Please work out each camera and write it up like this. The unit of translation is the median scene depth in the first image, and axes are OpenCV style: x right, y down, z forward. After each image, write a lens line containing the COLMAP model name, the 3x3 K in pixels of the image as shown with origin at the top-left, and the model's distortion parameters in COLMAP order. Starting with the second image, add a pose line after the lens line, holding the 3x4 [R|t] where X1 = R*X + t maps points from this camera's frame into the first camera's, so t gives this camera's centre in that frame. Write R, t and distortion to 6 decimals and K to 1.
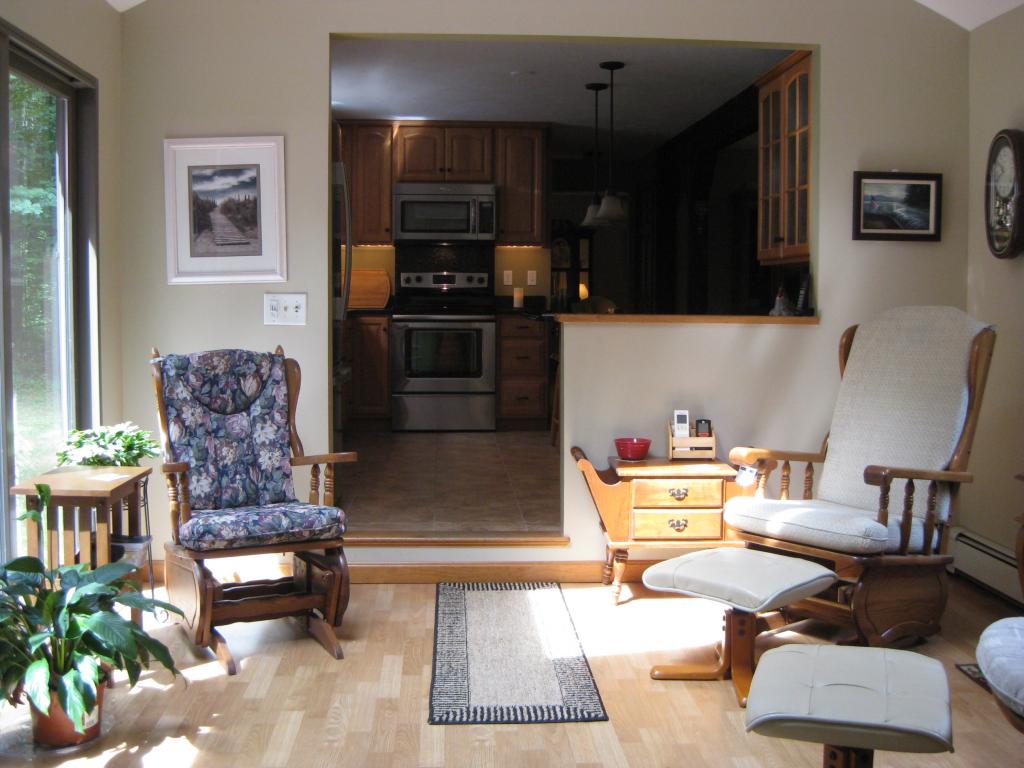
lens RADIAL K [[1147.2, 0, 510.4], [0, 1147.2, 386.0], [0, 0, 1]] dist [-0.118774, 0.000000]
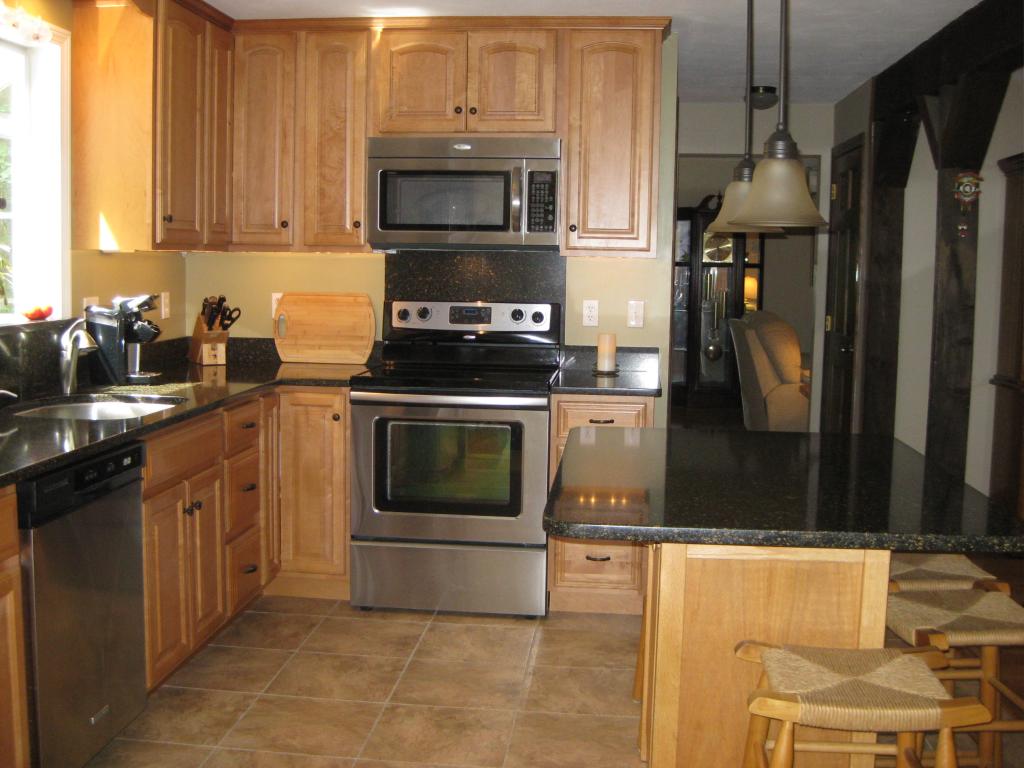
lens RADIAL K [[1147.2, 0, 511.6], [0, 1147.2, 380.1], [0, 0, 1]] dist [-0.118774, 0.000000]
pose [[0.986332, 0.023676, -0.163063, 0.050694], [-0.016743, 0.998902, 0.043762, -0.086347], [0.163920, -0.040433, 0.985645, 0.469866]]
